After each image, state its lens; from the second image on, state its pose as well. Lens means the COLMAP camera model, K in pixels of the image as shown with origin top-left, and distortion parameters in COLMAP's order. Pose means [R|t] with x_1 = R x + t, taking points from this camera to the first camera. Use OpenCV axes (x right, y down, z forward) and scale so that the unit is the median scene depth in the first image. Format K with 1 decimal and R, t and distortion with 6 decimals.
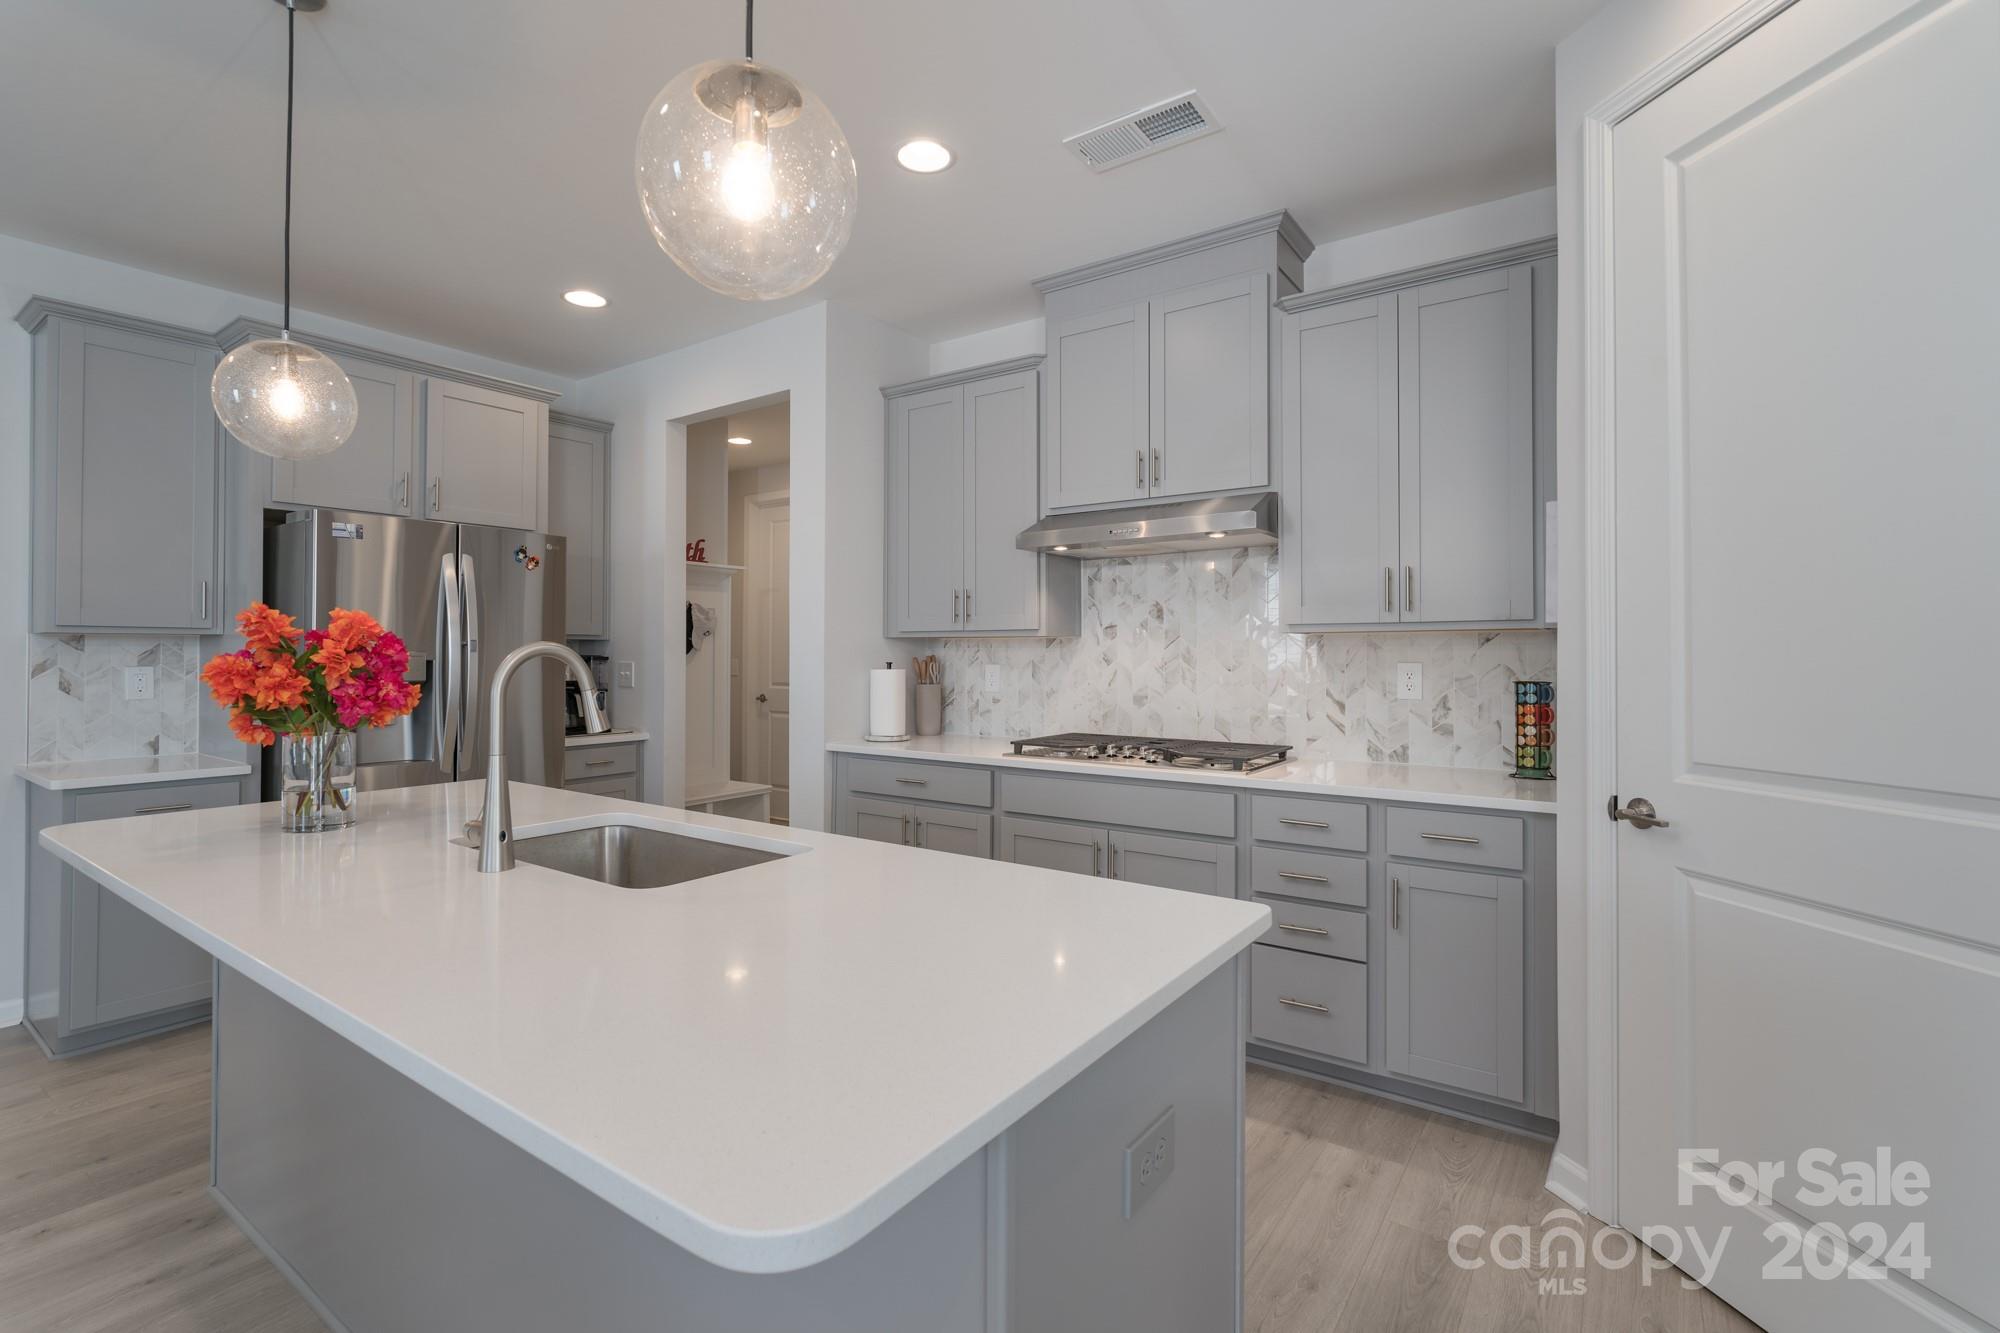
lens RADIAL K [[907.0, 0, 1003.3], [0, 907.0, 642.5], [0, 0, 1]] dist [-0.001346, 0.000423]
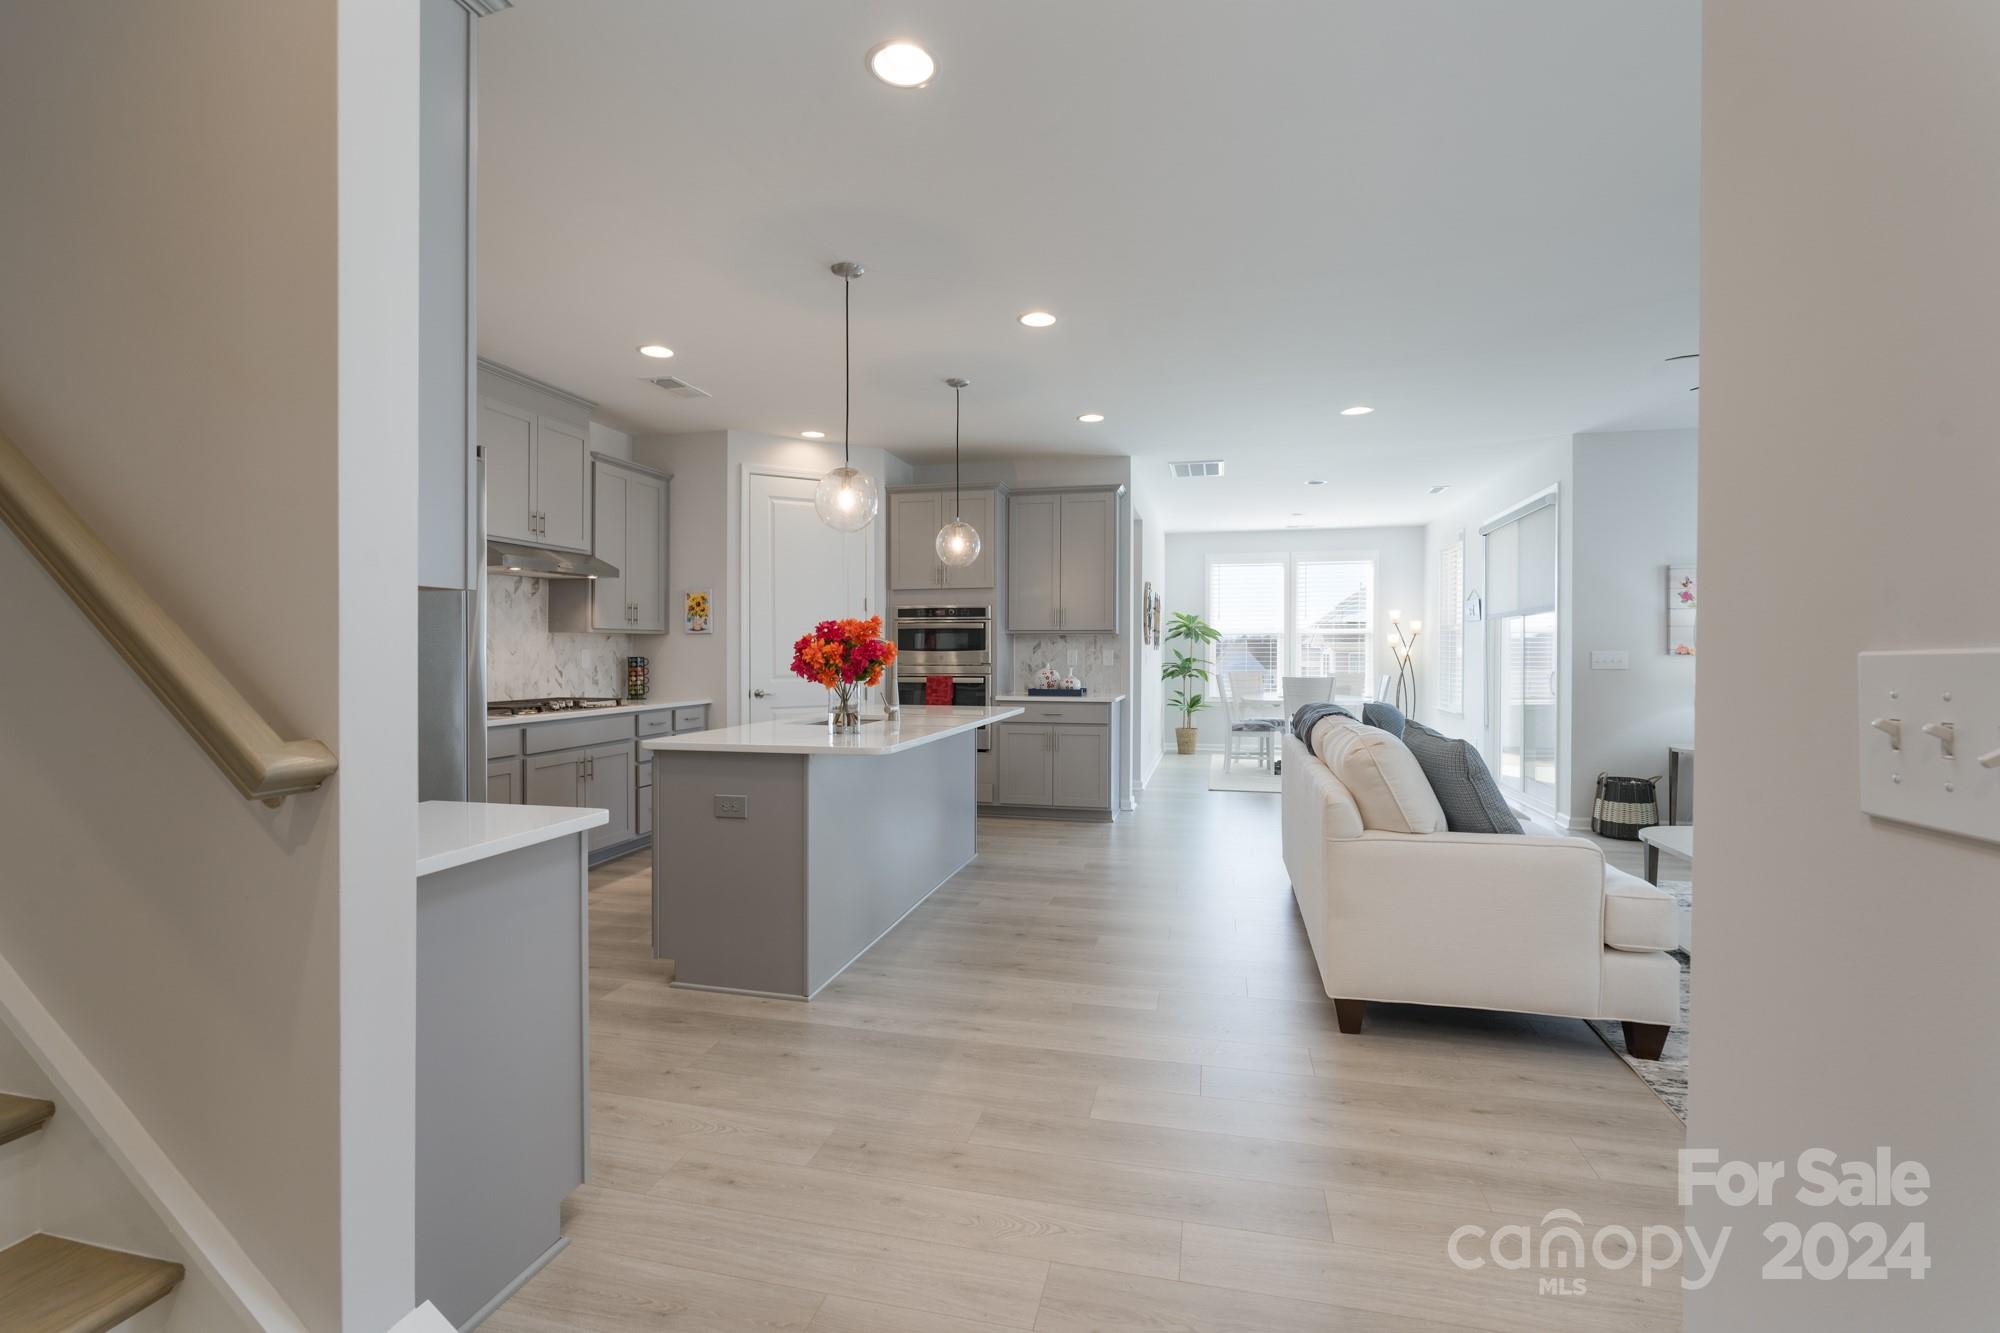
lens RADIAL K [[907.0, 0, 993.4], [0, 907.0, 664.5], [0, 0, 1]] dist [-0.001346, 0.000423]
pose [[-0.361168, -0.017802, 0.932331, -1.600199], [-0.014044, 0.999808, 0.013650, 0.016487], [-0.932395, -0.008163, -0.361349, 0.850415]]
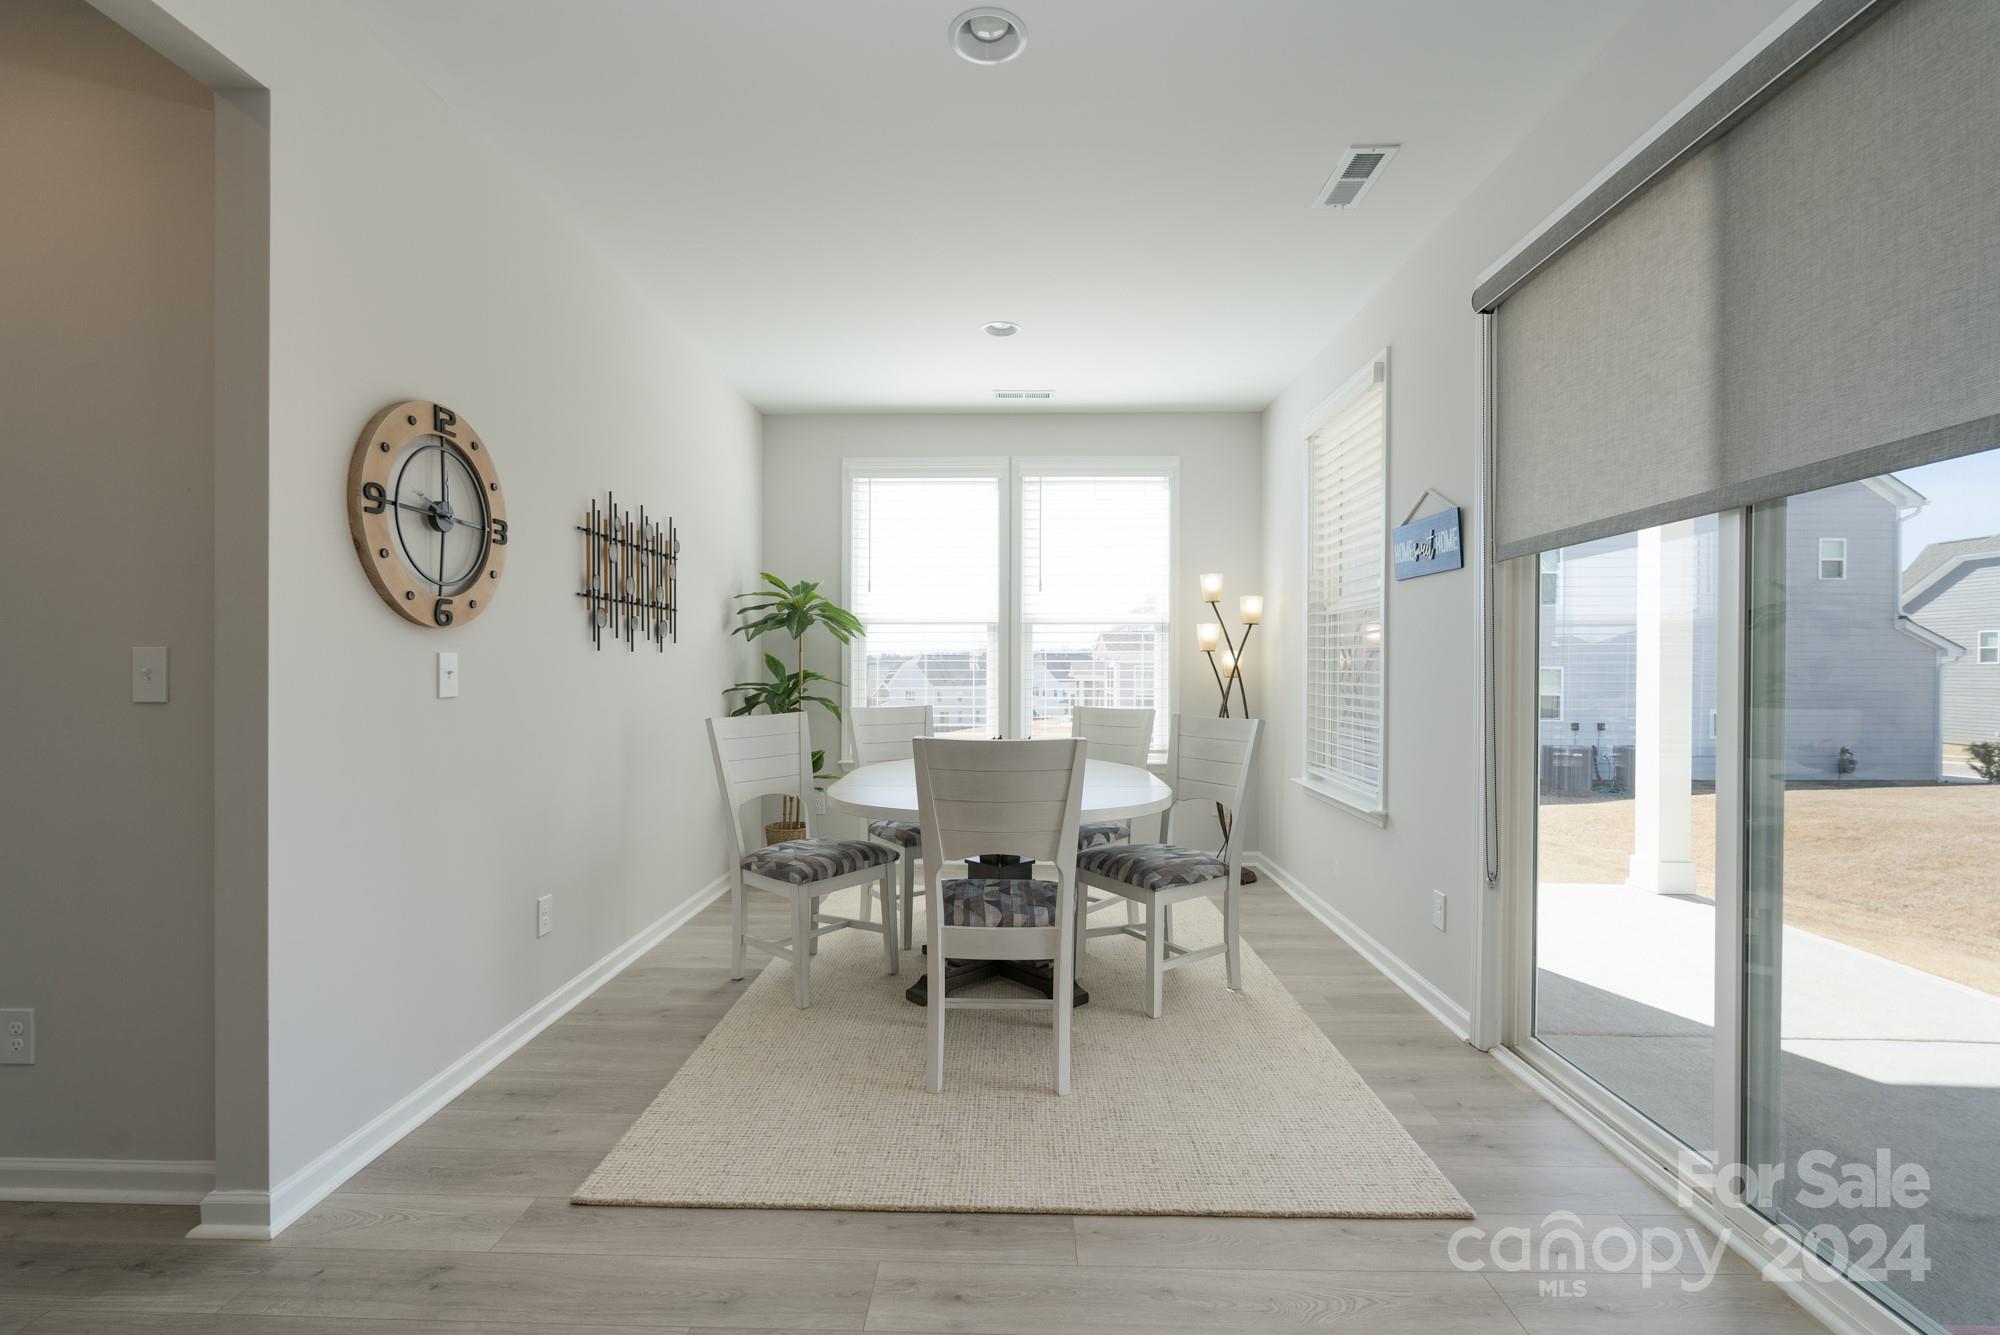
lens RADIAL K [[860.0, 0, 984.0], [0, 860.0, 666.5], [0, 0, 1]] dist [0.000962, 0.000397]
pose [[-0.529996, -0.010065, 0.847941, -0.123450], [-0.011213, 0.999925, 0.004860, 0.004520], [-0.847926, -0.006932, -0.530069, -0.557551]]
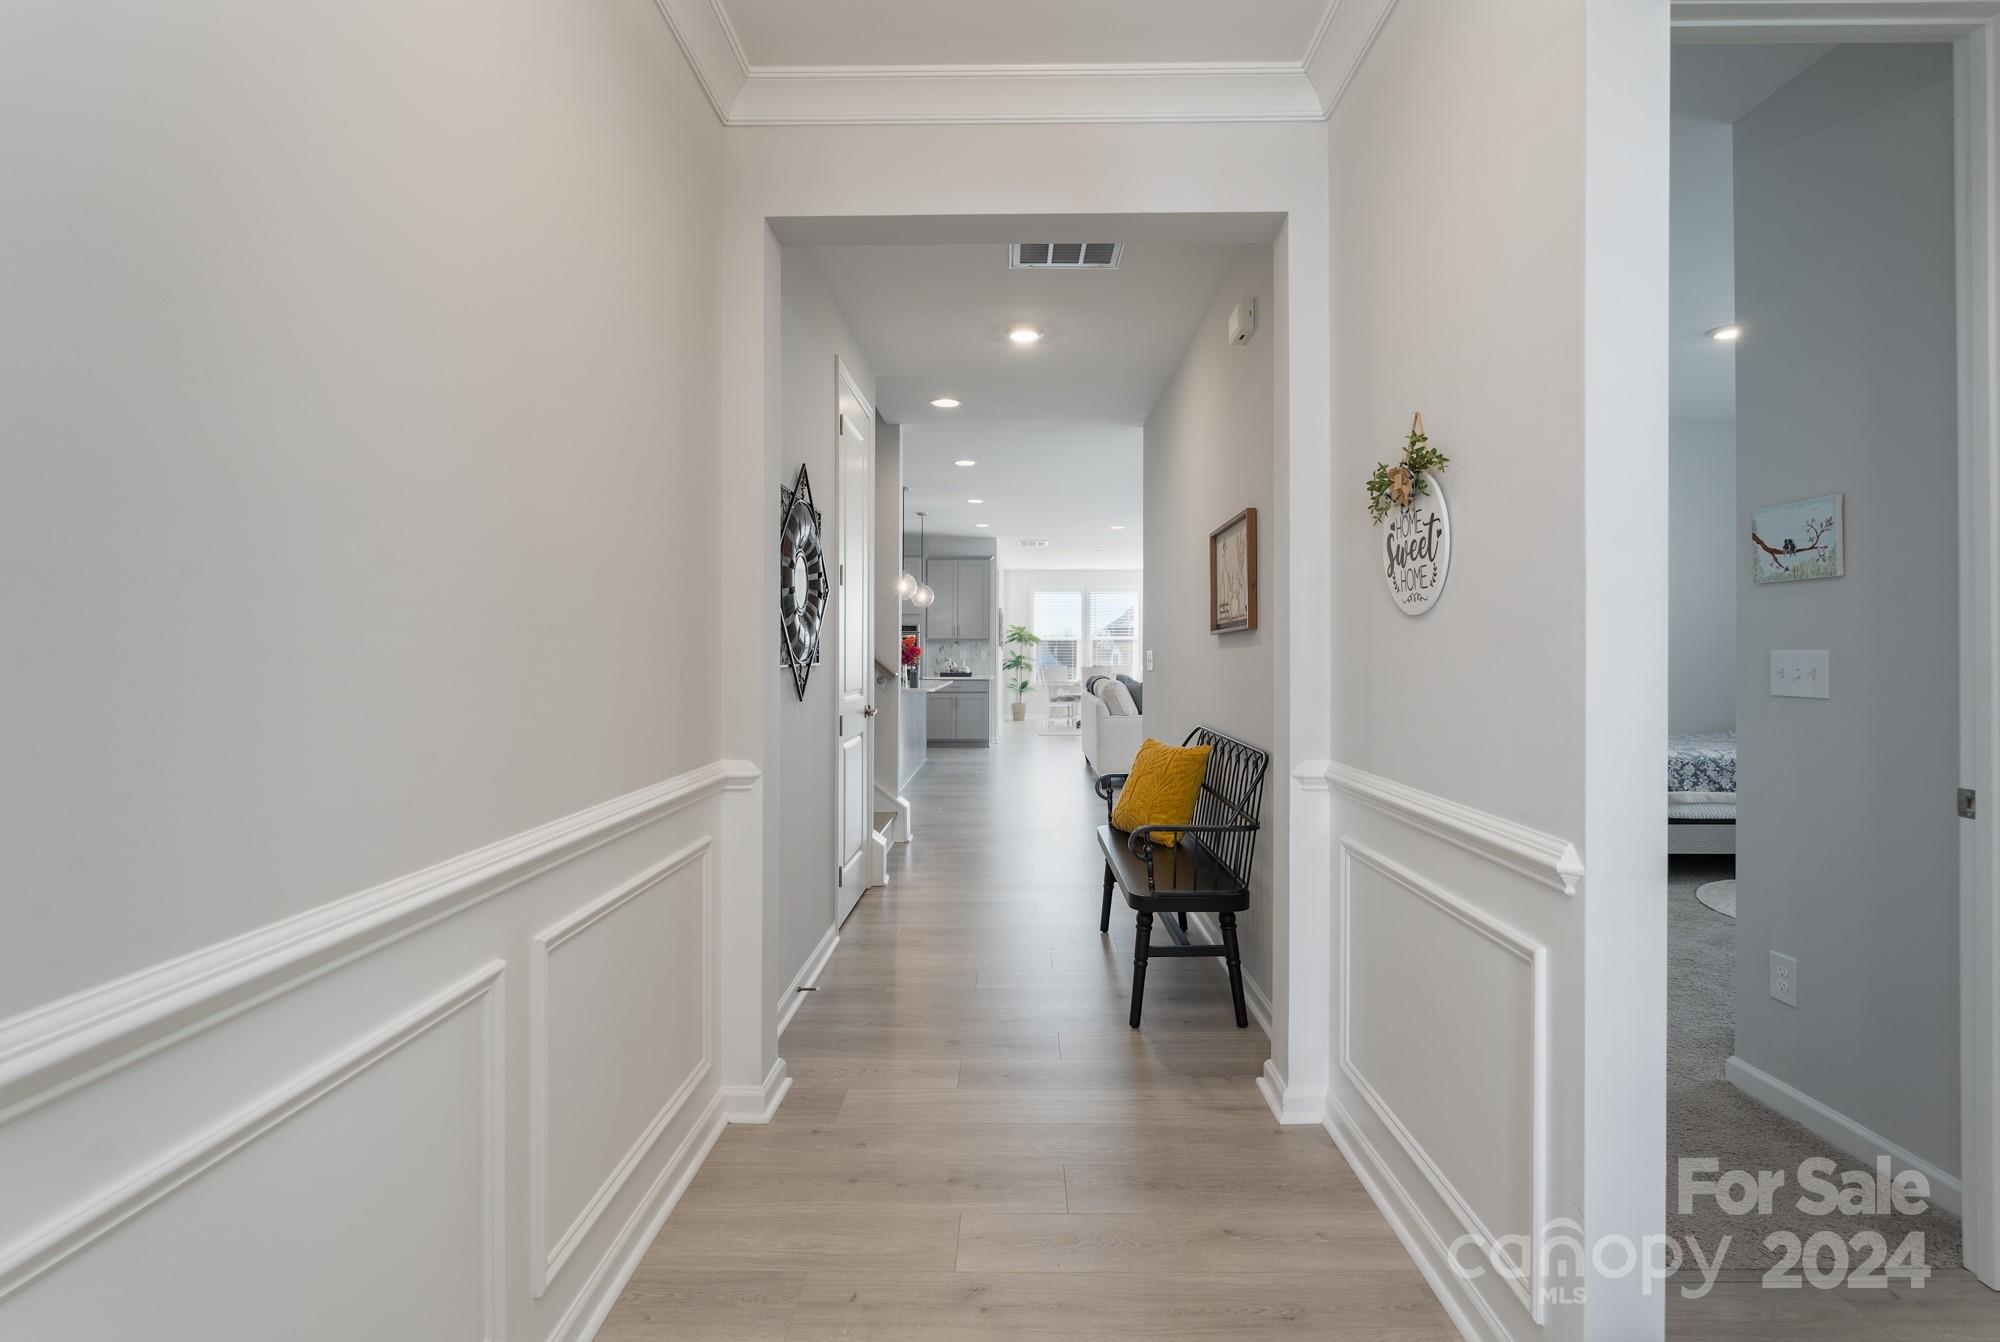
lens RADIAL K [[907.0, 0, 998.2], [0, 907.0, 654.8], [0, 0, 1]] dist [-0.001346, 0.000423]
pose [[-0.554413, -0.009026, 0.832193, -2.824792], [-0.017495, 0.999847, -0.000811, 0.028132], [-0.832058, -0.015009, -0.554486, 1.840907]]
